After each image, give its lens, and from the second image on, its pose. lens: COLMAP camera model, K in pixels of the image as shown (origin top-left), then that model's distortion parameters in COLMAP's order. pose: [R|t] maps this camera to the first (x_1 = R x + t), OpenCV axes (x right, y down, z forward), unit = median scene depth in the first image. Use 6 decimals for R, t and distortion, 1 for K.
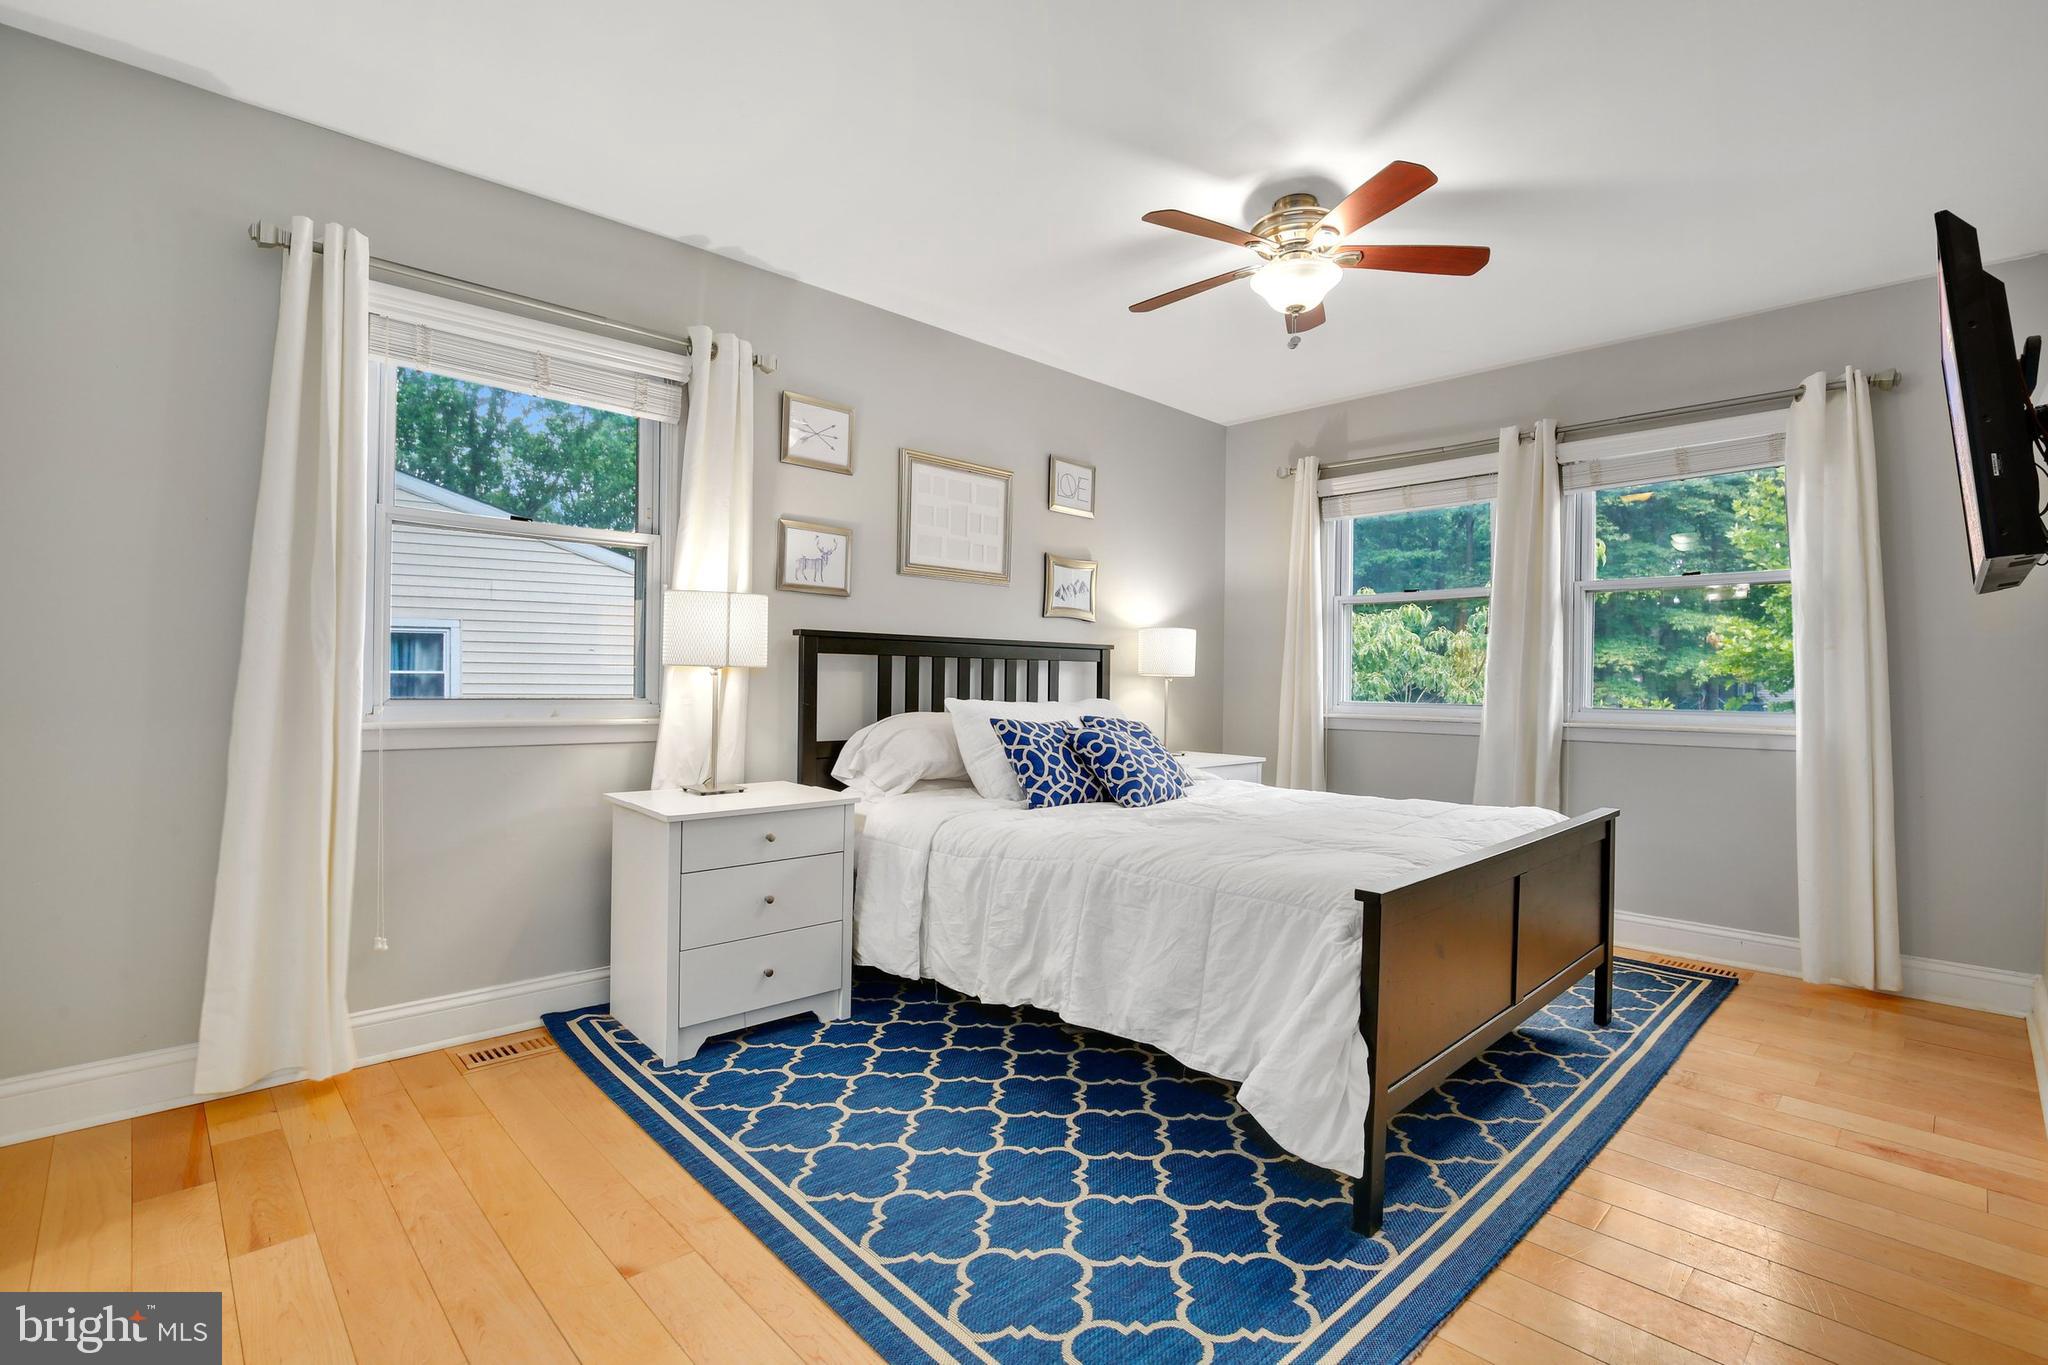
lens RADIAL K [[938.4, 0, 1015.7], [0, 938.4, 672.2], [0, 0, 1]] dist [-0.010765, 0.001374]
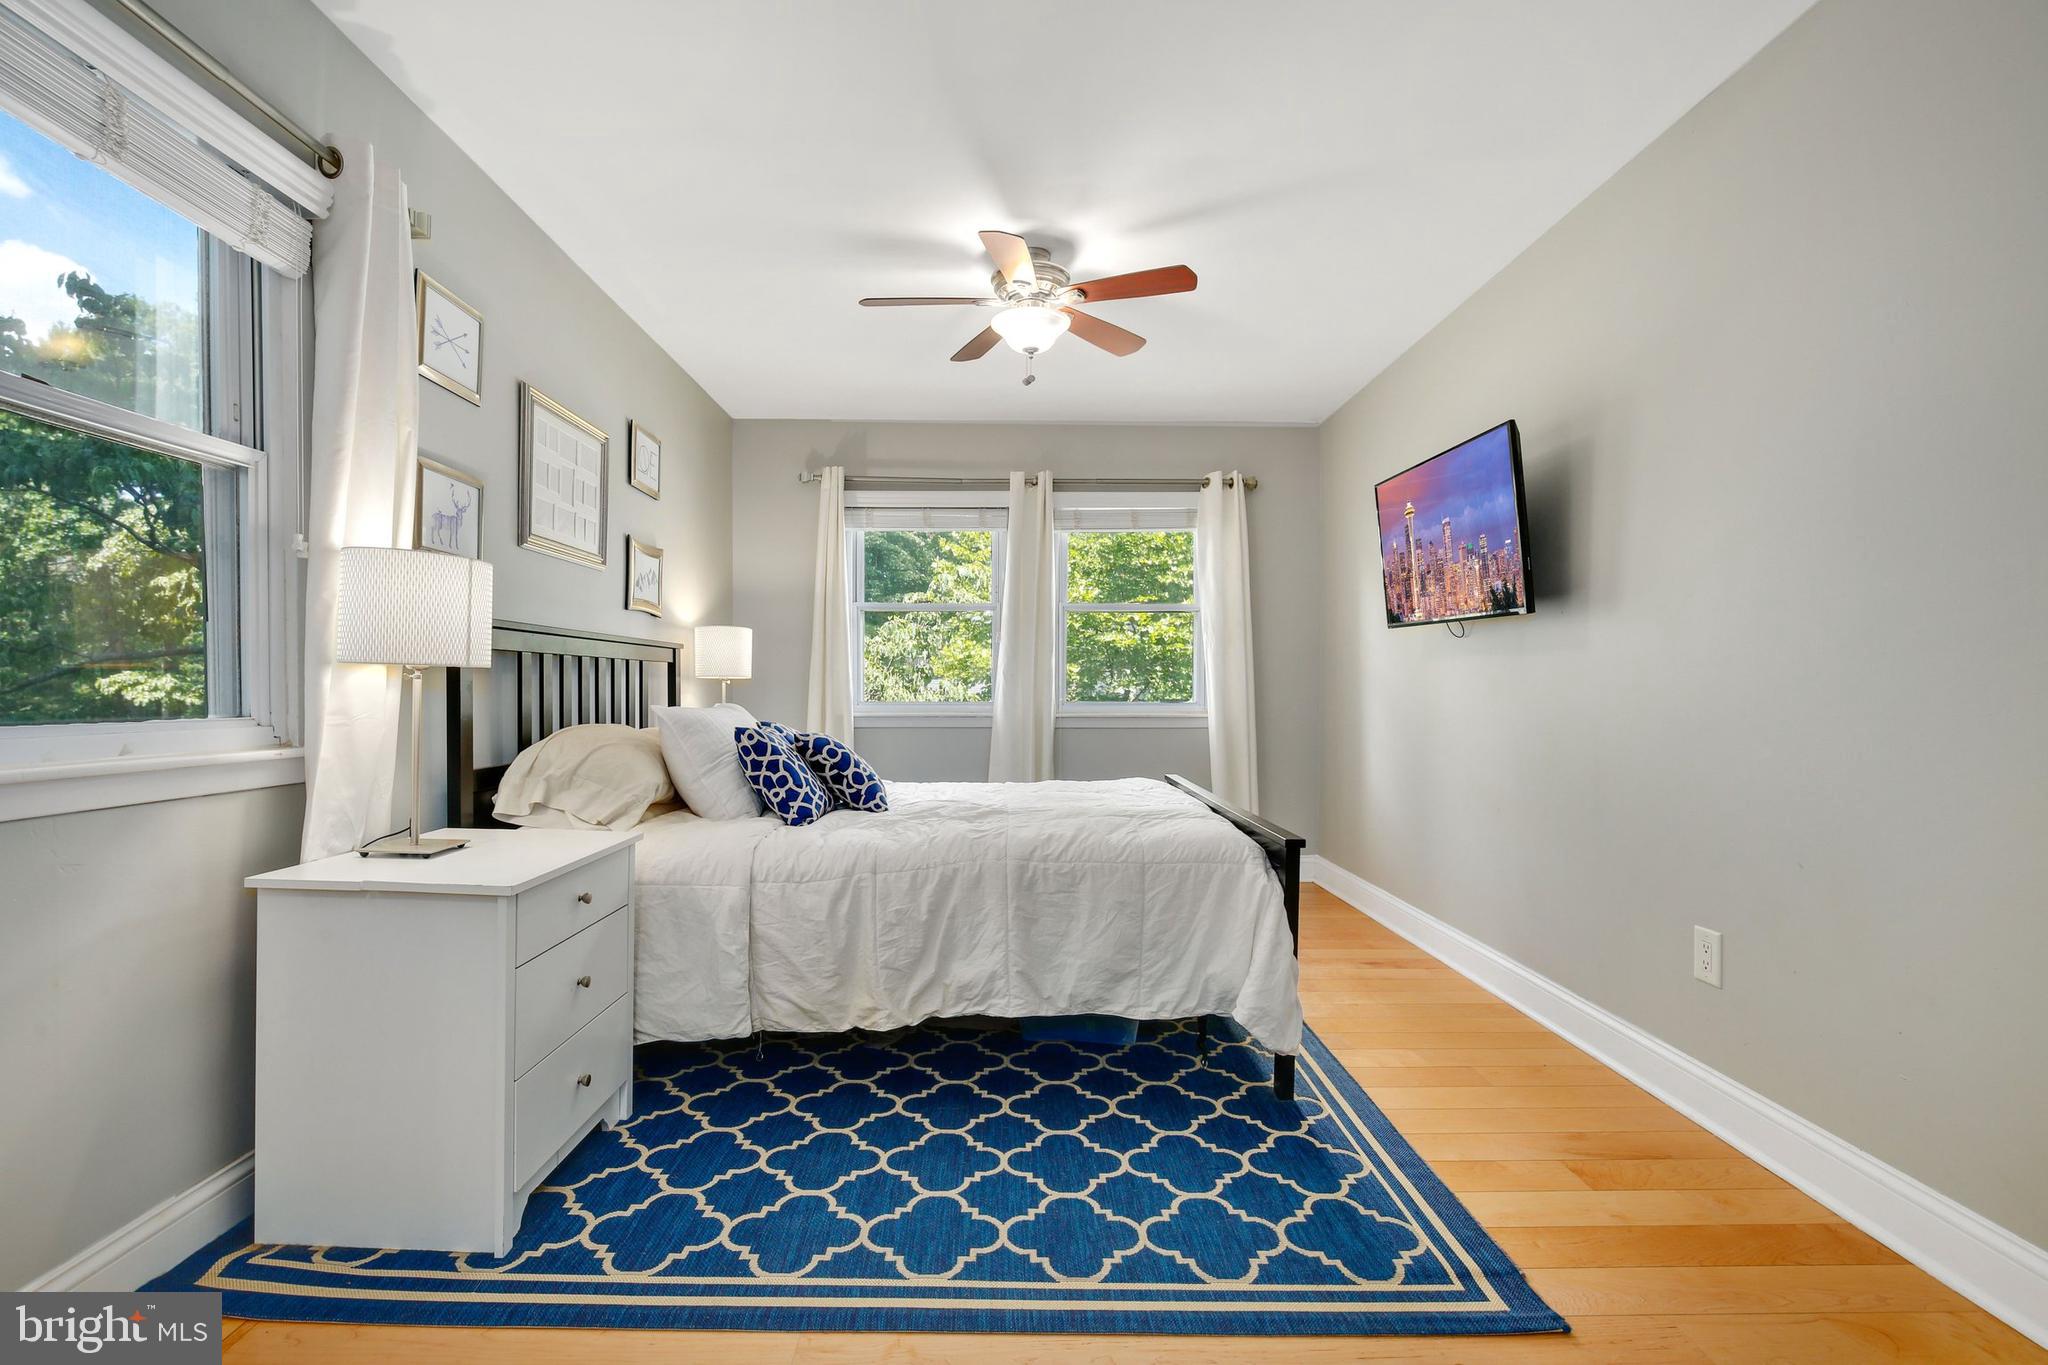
lens RADIAL K [[938.4, 0, 1016.1], [0, 938.4, 692.3], [0, 0, 1]] dist [-0.010765, 0.001374]
pose [[0.685782, -0.015126, 0.727650, -0.546588], [0.001672, 0.999814, 0.019208, 0.000790], [-0.727805, -0.011956, 0.685680, 0.244822]]
